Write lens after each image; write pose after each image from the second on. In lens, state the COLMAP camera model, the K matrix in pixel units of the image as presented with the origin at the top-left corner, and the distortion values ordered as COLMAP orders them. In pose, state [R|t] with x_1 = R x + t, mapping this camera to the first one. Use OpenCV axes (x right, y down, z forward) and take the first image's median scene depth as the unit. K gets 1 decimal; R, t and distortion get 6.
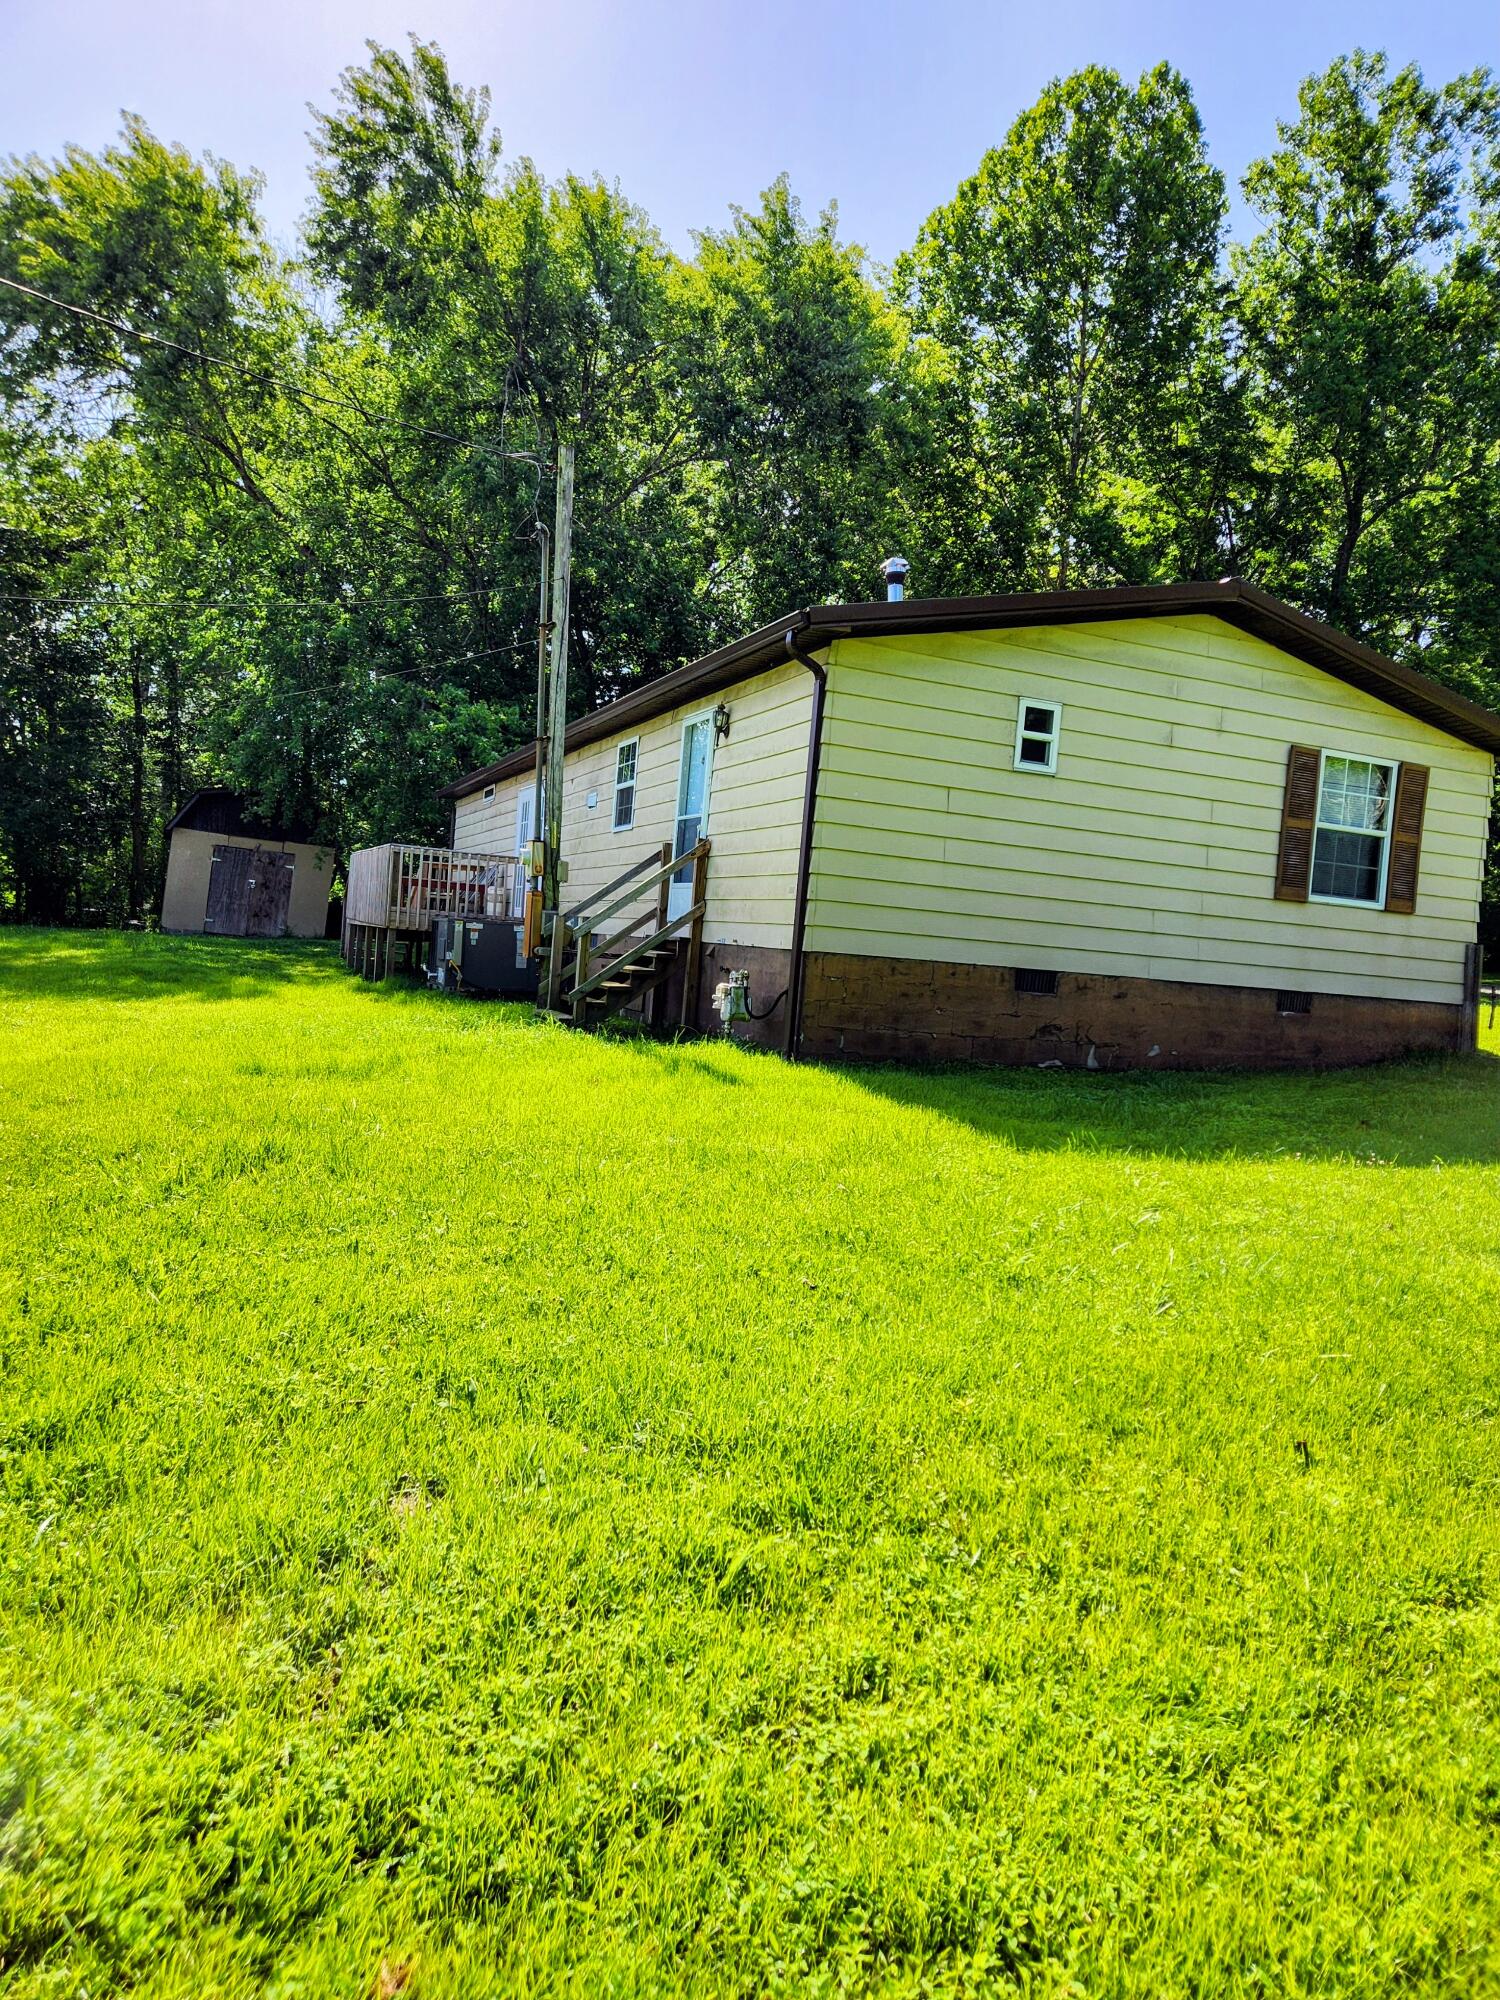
lens RADIAL K [[1372.3, 0, 769.9], [0, 1372.3, 1008.4], [0, 0, 1]] dist [0.073560, -0.044469]
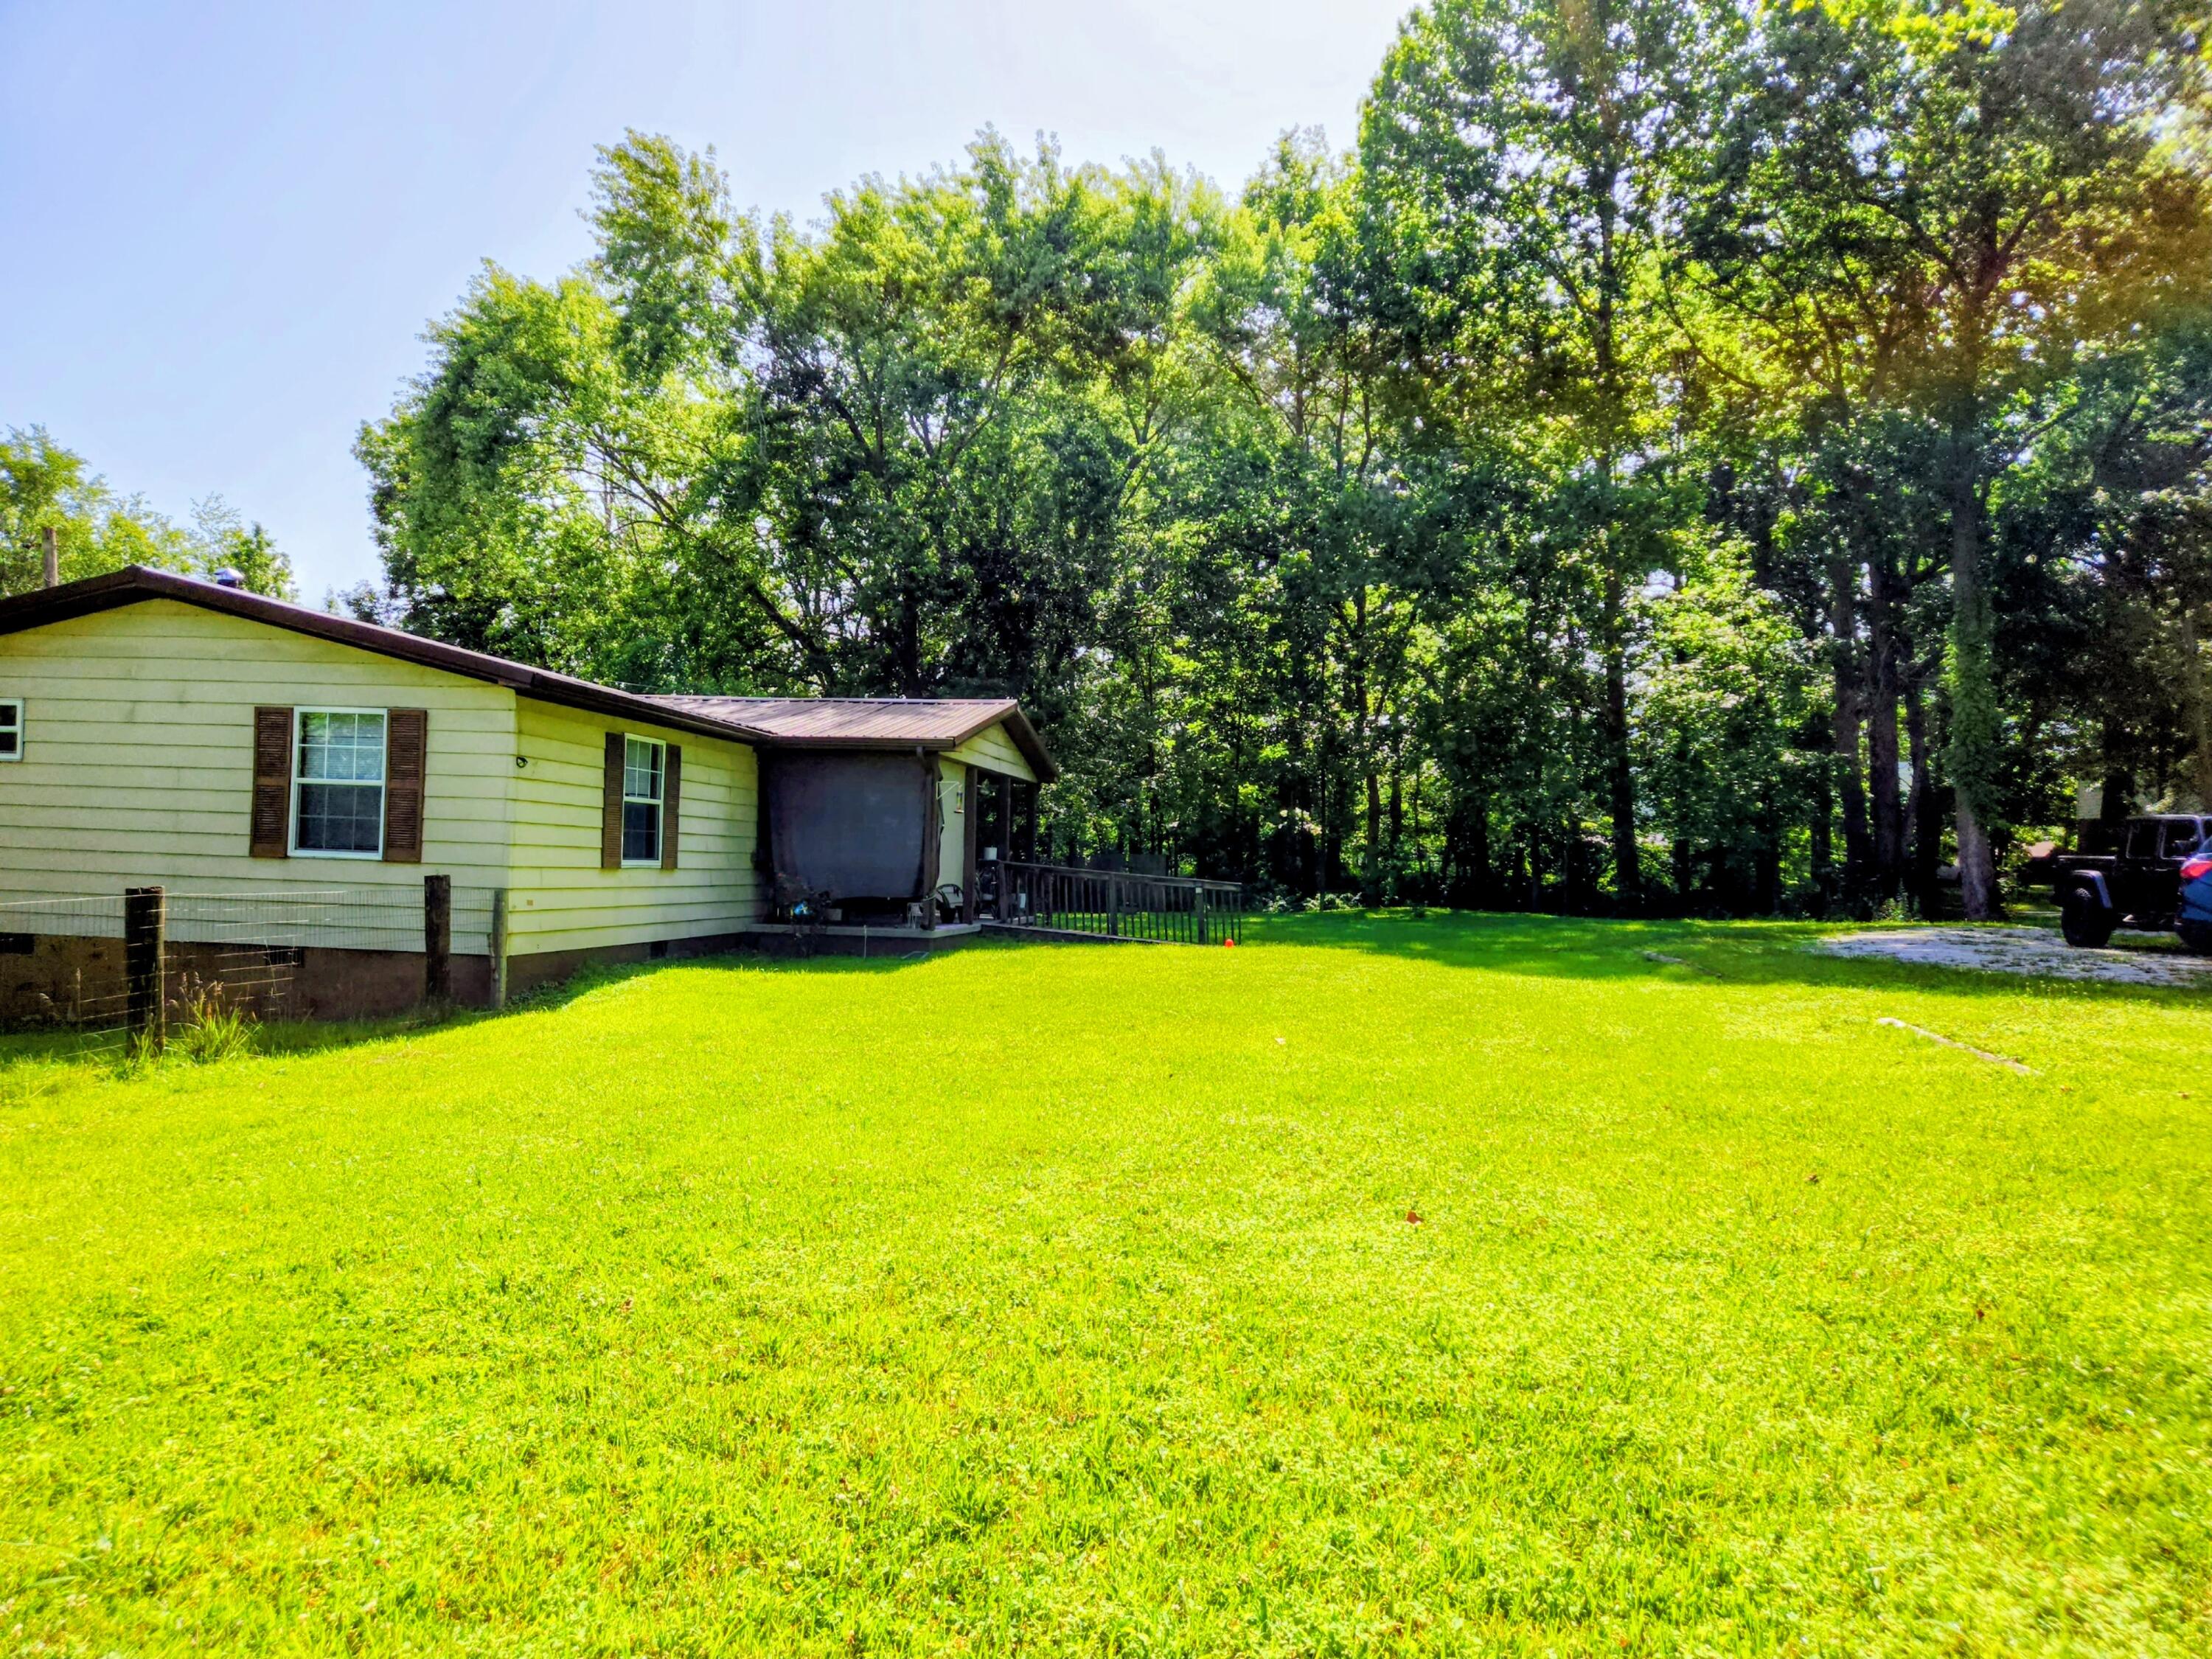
lens RADIAL K [[1517.7, 0, 1049.1], [0, 1517.7, 860.4], [0, 0, 1]] dist [0.073560, -0.044469]
pose [[0.835946, -0.054474, -0.546102, 1.471650], [0.010790, 0.996501, -0.082885, 0.024655], [0.548706, 0.063395, 0.833608, 0.372588]]
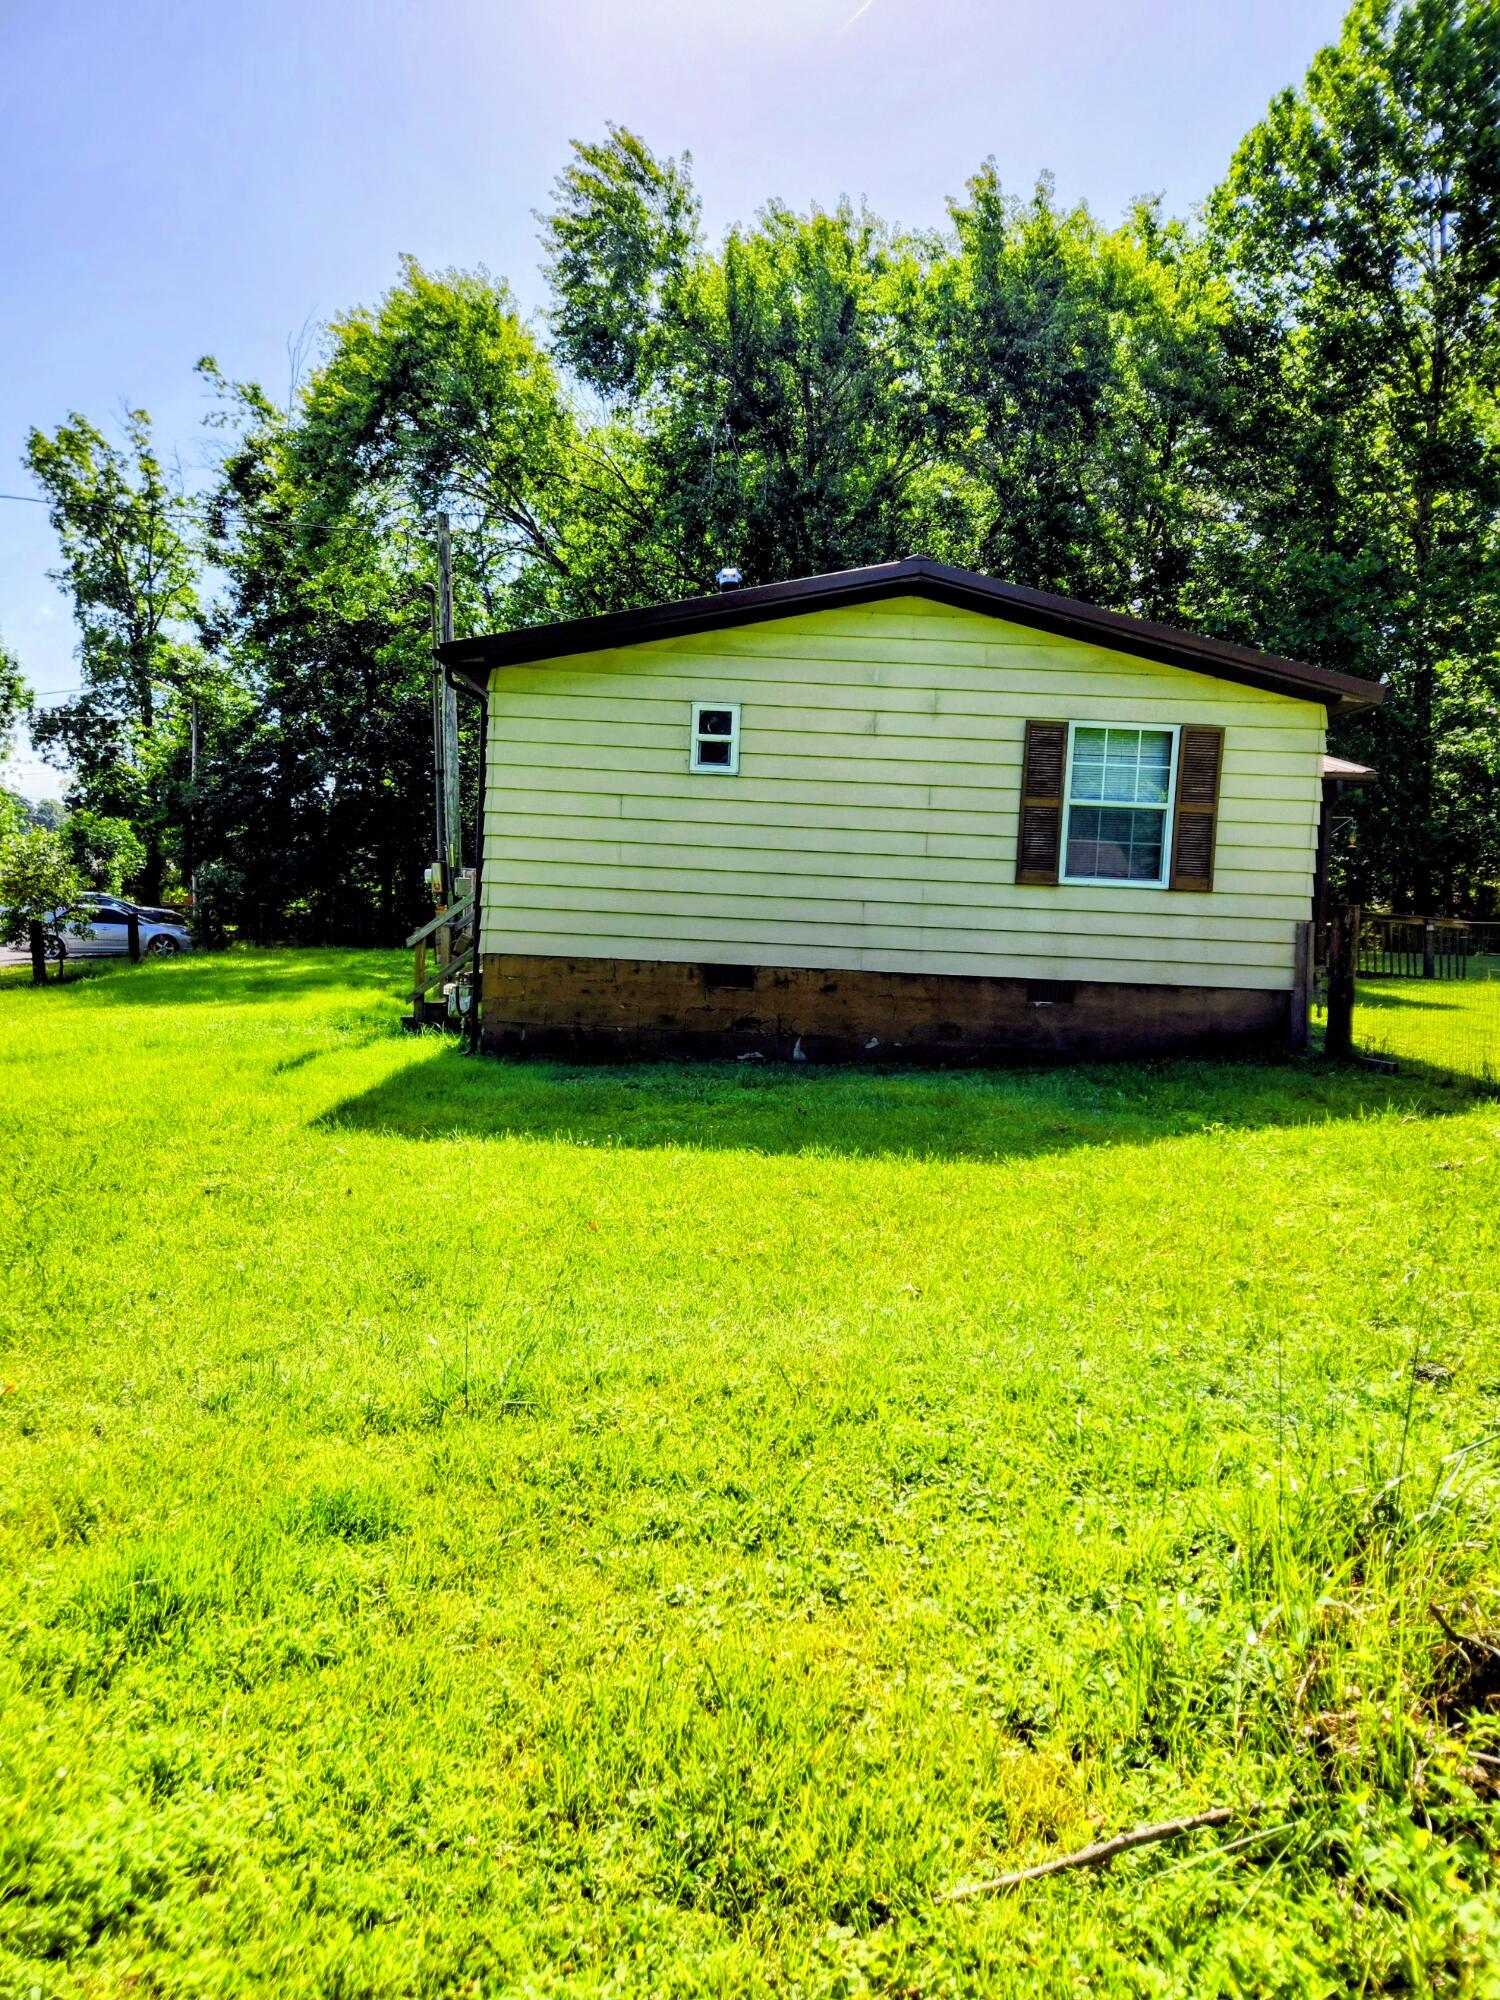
lens RADIAL K [[1372.3, 0, 742.2], [0, 1372.3, 1017.9], [0, 0, 1]] dist [0.073560, -0.044469]
pose [[0.920420, -0.010937, -0.390779, 0.557431], [0.012947, 0.999913, 0.002511, 0.008480], [0.390718, -0.007371, 0.920481, 0.055056]]
